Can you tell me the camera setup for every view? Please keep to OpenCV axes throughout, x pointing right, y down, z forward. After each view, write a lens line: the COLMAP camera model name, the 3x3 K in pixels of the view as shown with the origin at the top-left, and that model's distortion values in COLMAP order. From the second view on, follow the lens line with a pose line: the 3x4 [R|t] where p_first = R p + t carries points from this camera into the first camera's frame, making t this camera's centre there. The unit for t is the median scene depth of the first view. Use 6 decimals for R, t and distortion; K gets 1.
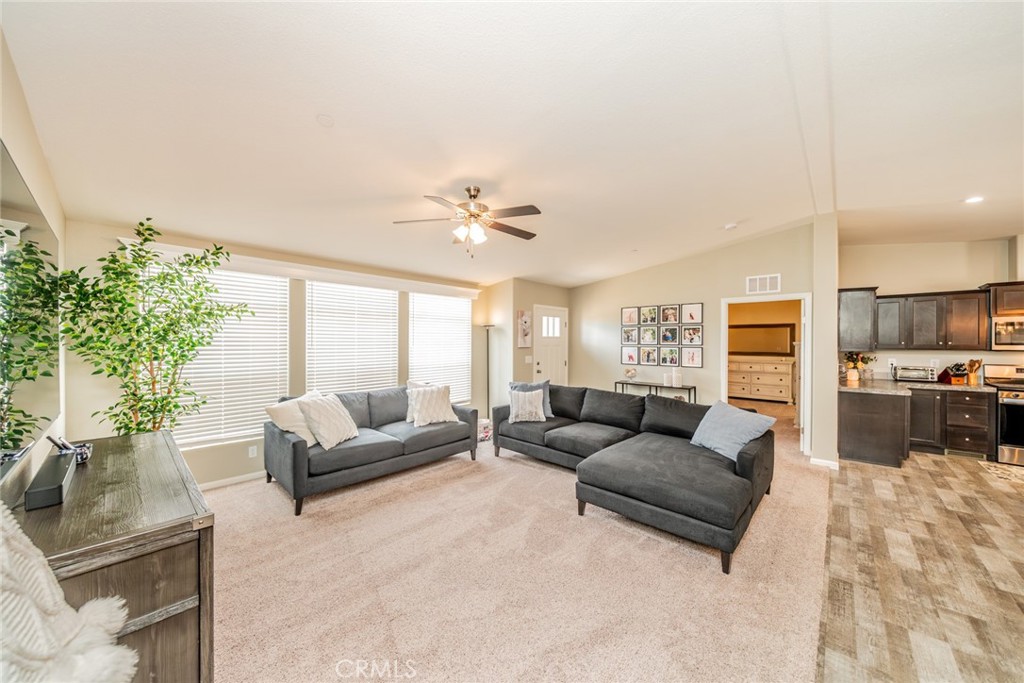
lens RADIAL K [[357.7, 0, 517.9], [0, 357.7, 343.3], [0, 0, 1]] dist [-0.005843, 0.000107]
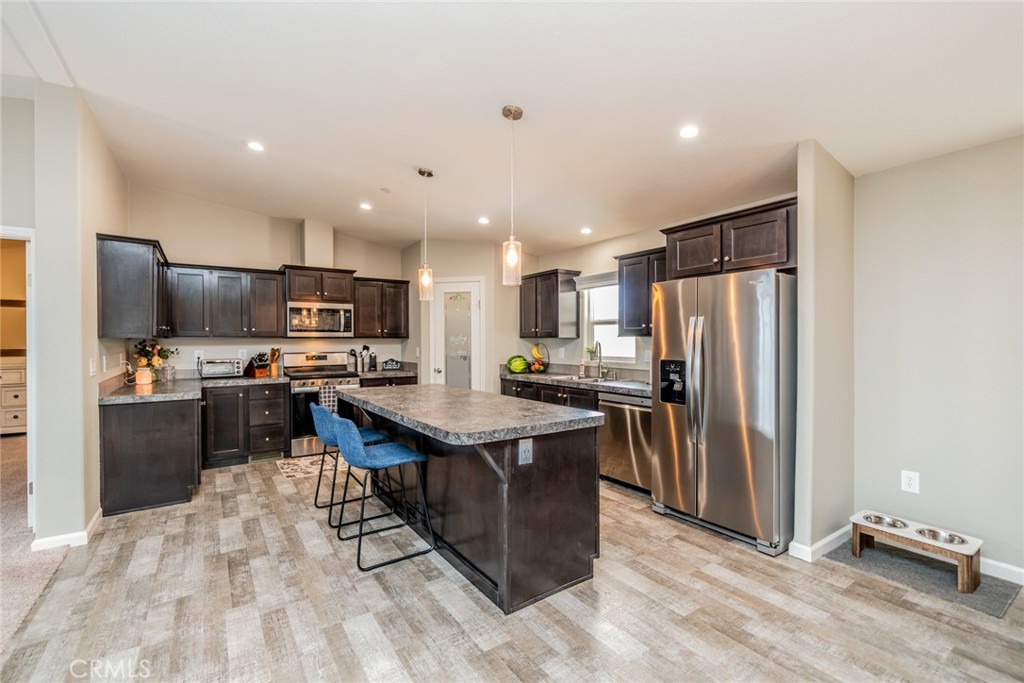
lens RADIAL K [[441.2, 0, 518.8], [0, 441.2, 343.5], [0, 0, 1]] dist [-0.008372, -0.000235]
pose [[0.216590, -0.008221, 0.976228, 0.343235], [0.007364, 0.999950, 0.006787, 0.032293], [-0.976235, 0.005719, 0.216640, 0.157152]]
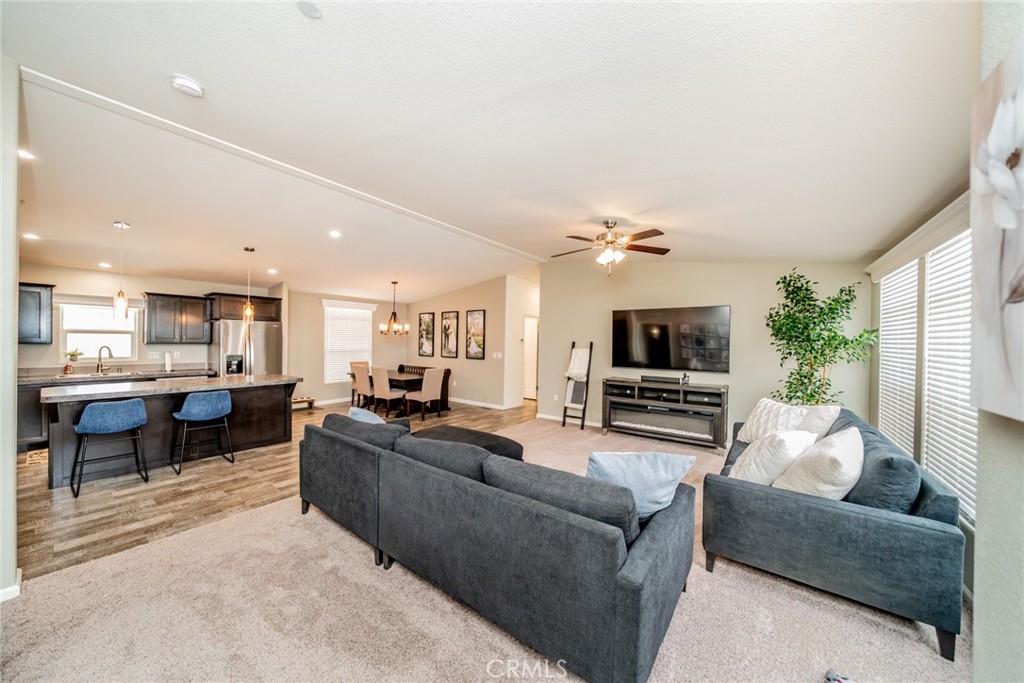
lens RADIAL K [[357.7, 0, 507.2], [0, 357.7, 342.7], [0, 0, 1]] dist [-0.005843, 0.000107]
pose [[-0.995670, -0.018154, -0.091165, 0.216195], [-0.019593, 0.999697, 0.014912, -0.021399], [0.090866, 0.016634, -0.995724, 1.482838]]
